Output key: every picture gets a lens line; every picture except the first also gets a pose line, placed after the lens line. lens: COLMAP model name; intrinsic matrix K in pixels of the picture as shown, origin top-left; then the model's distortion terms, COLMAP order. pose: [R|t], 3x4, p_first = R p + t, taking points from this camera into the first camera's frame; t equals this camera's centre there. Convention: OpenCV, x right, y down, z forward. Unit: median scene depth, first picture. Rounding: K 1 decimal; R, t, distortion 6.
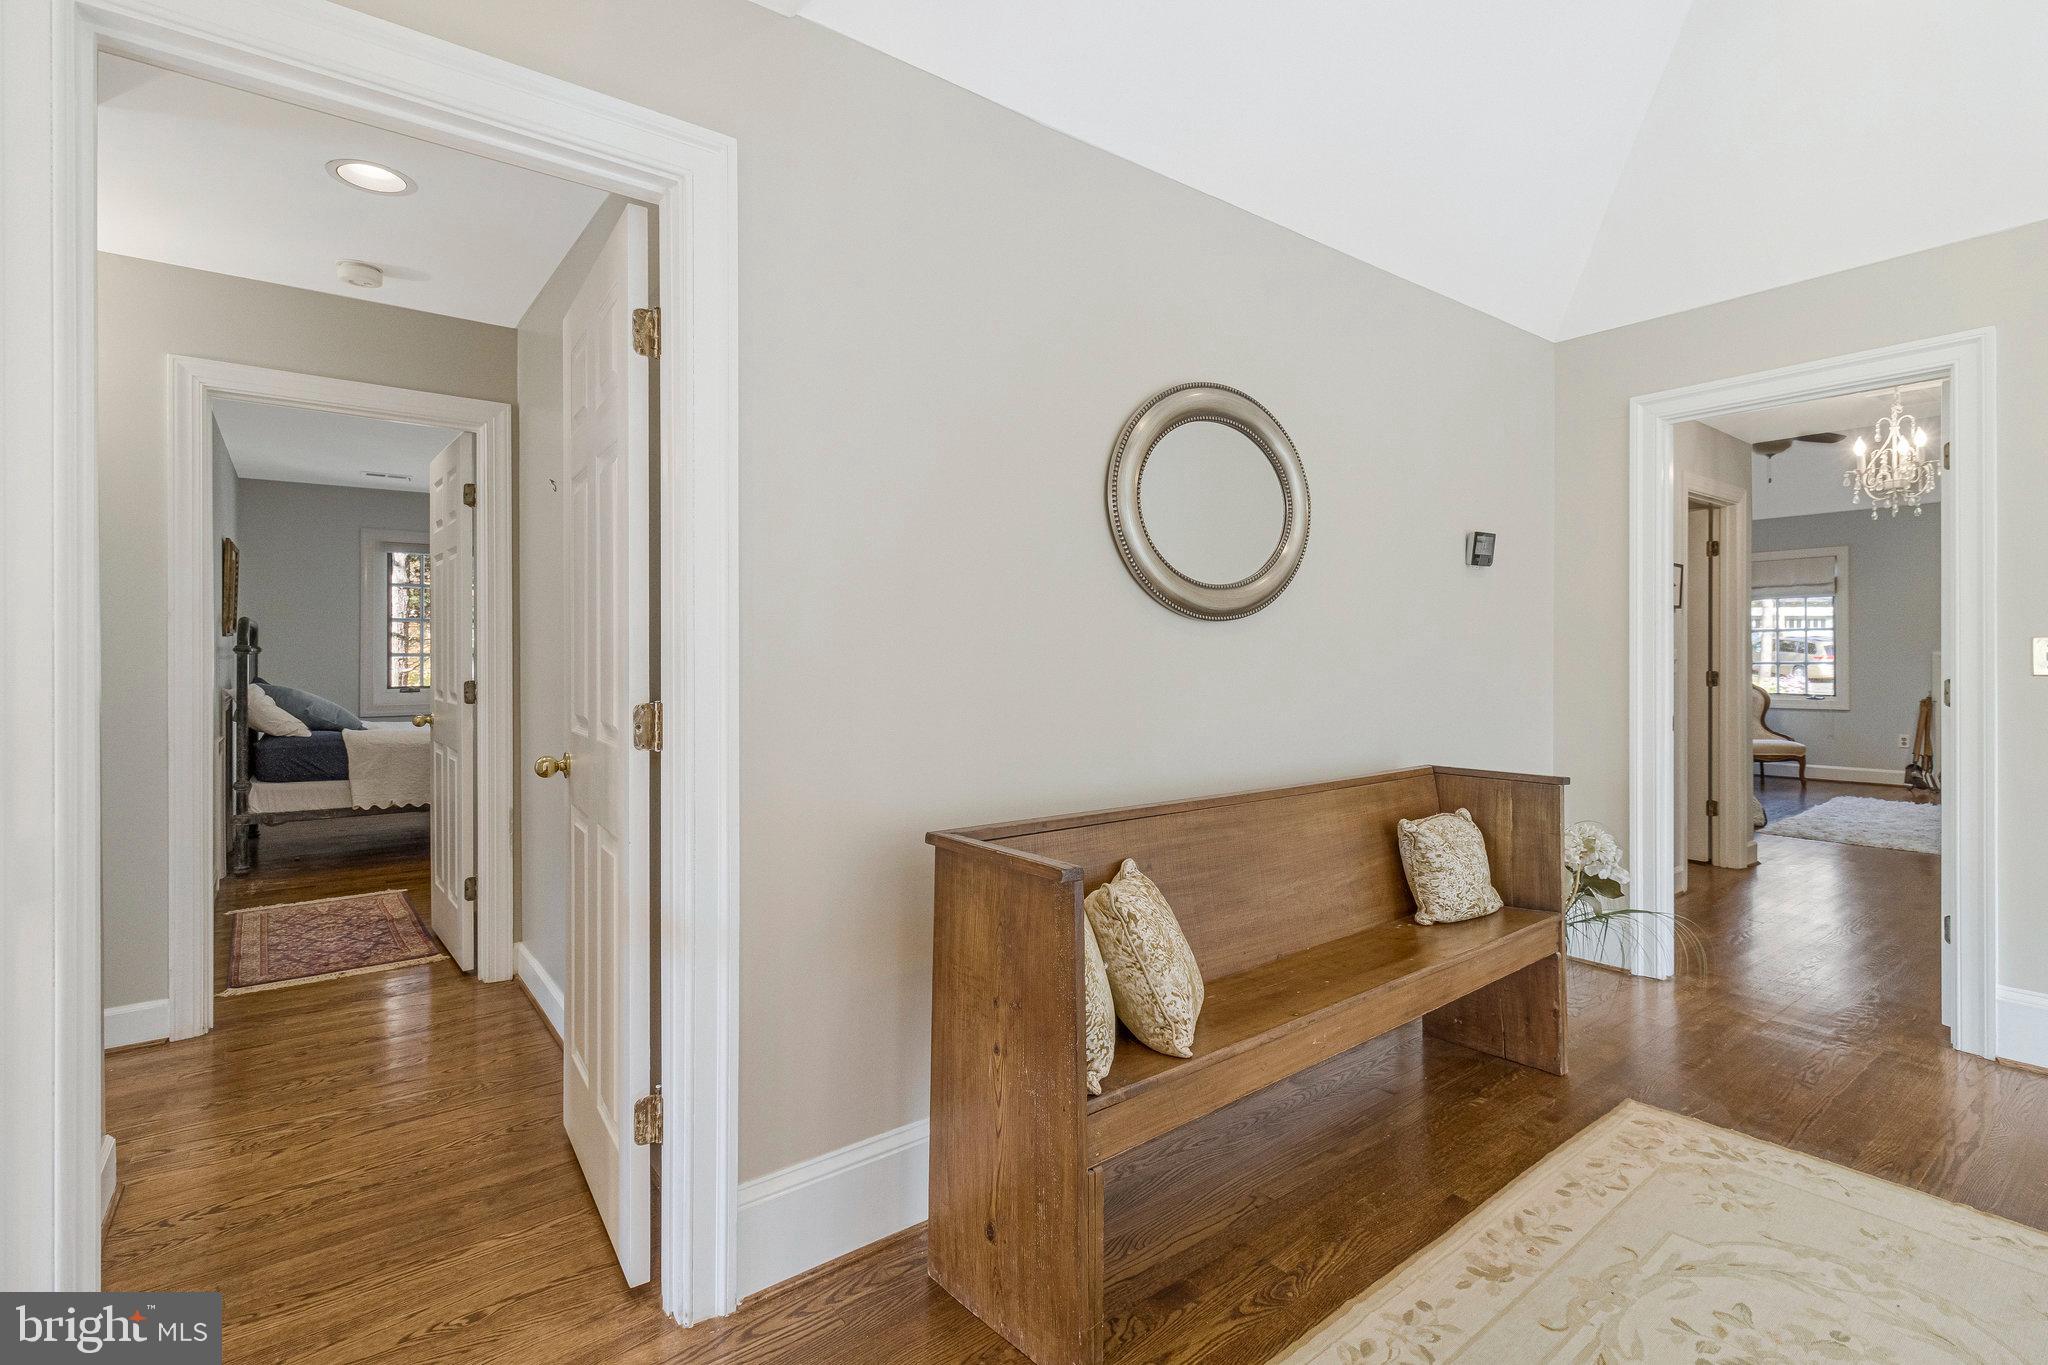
lens RADIAL K [[949.8, 0, 1027.1], [0, 949.8, 656.8], [0, 0, 1]] dist [0.000348, -0.000160]
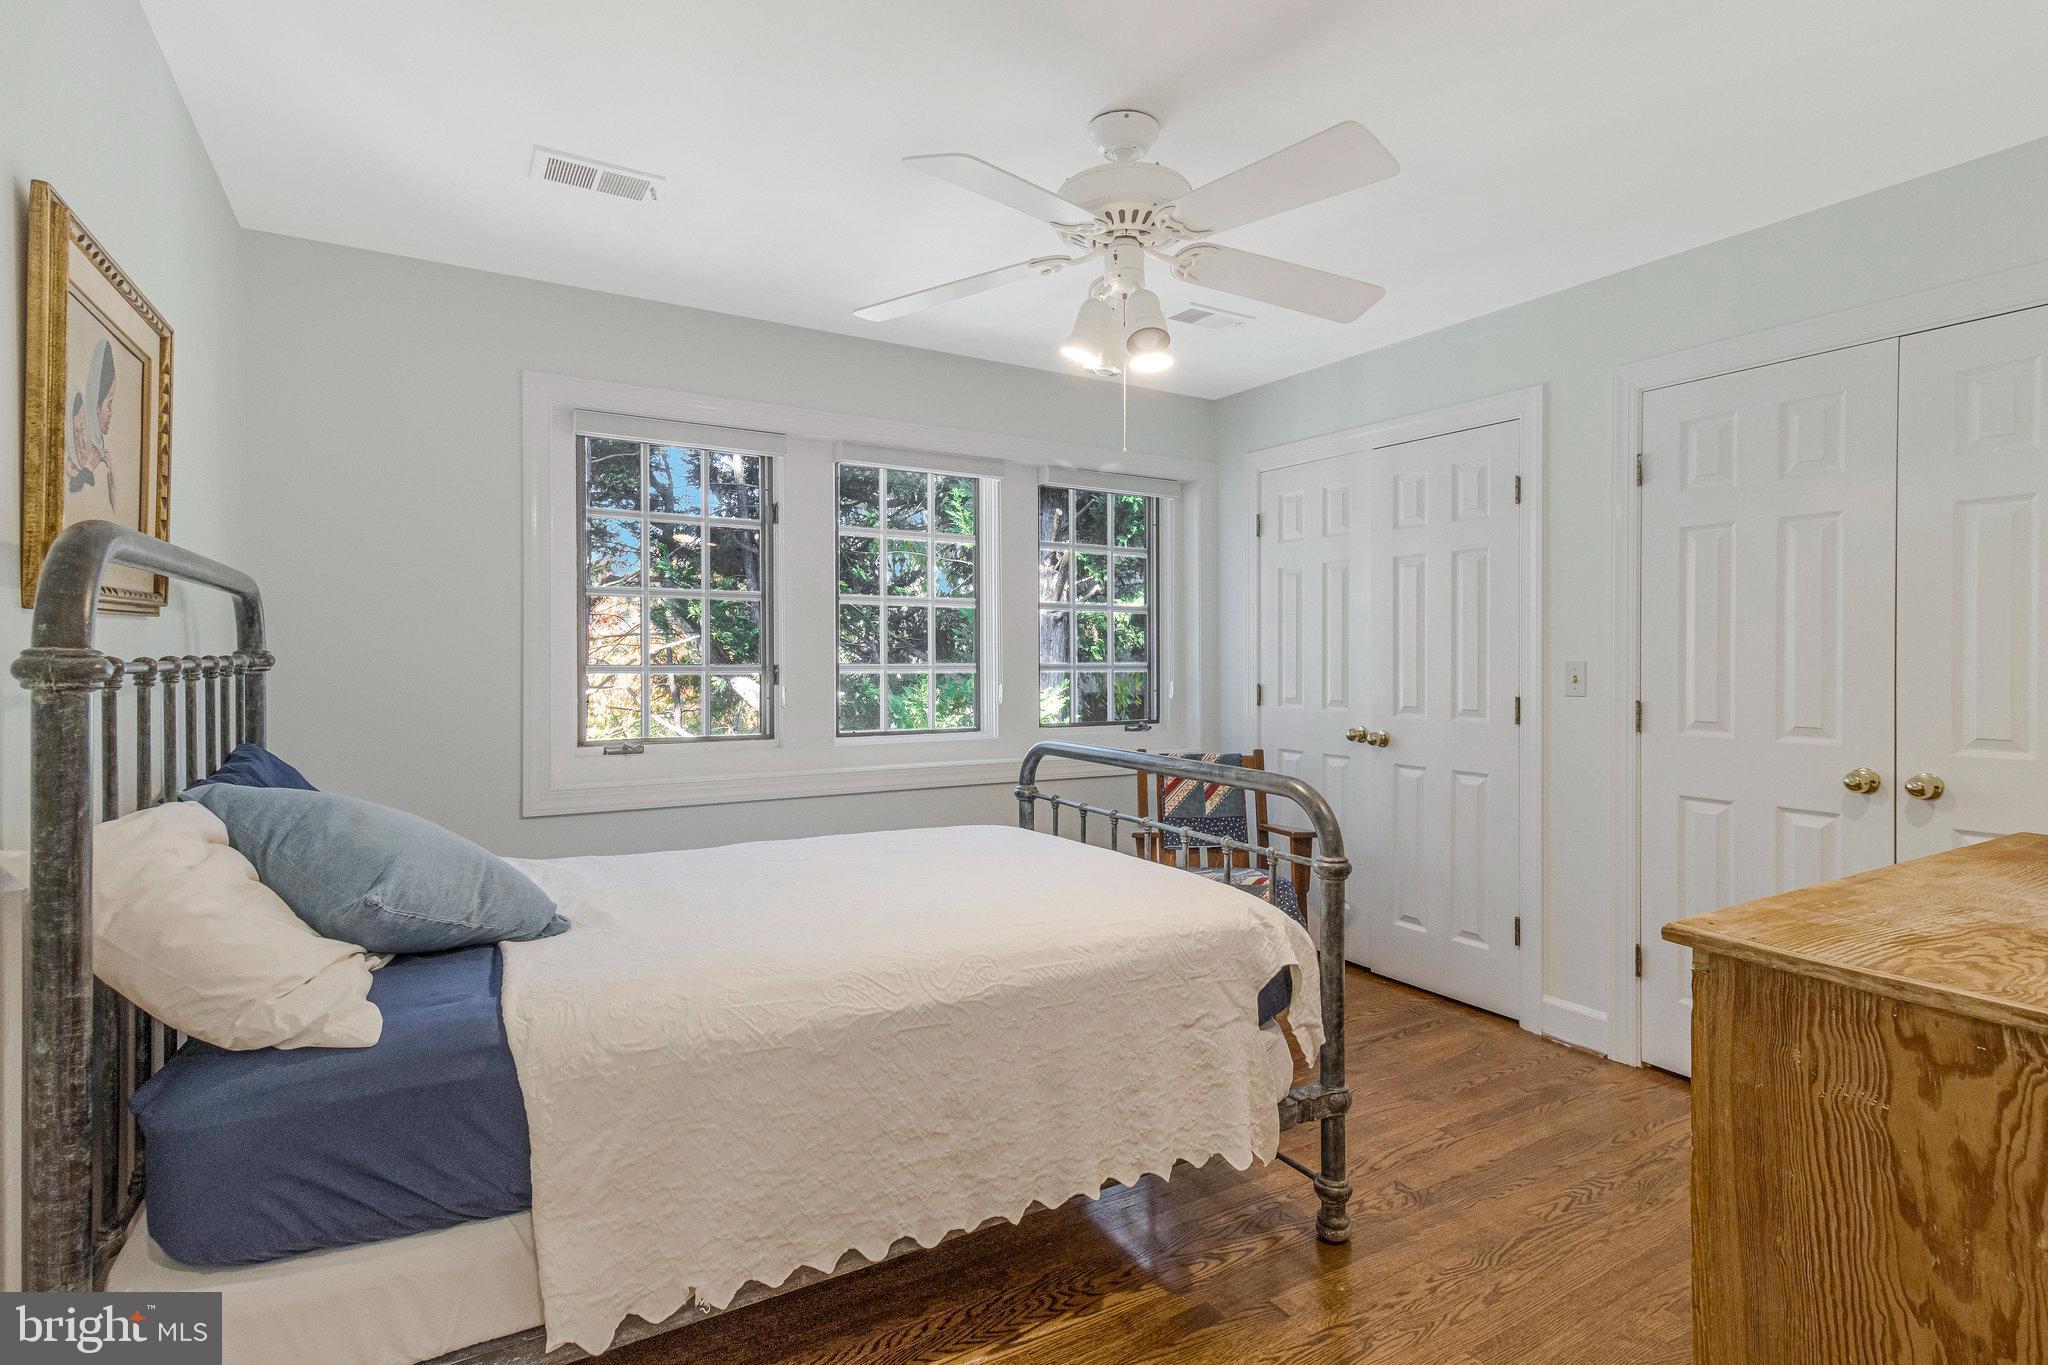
lens RADIAL K [[1038.4, 0, 1024.0], [0, 1038.4, 682.5], [0, 0, 1]] dist [-0.002646, -0.000548]
pose [[0.990784, 0.002585, -0.135424, -0.543017], [0.000632, 0.999719, 0.023707, -0.009083], [0.135447, -0.023574, 0.990504, 0.744229]]
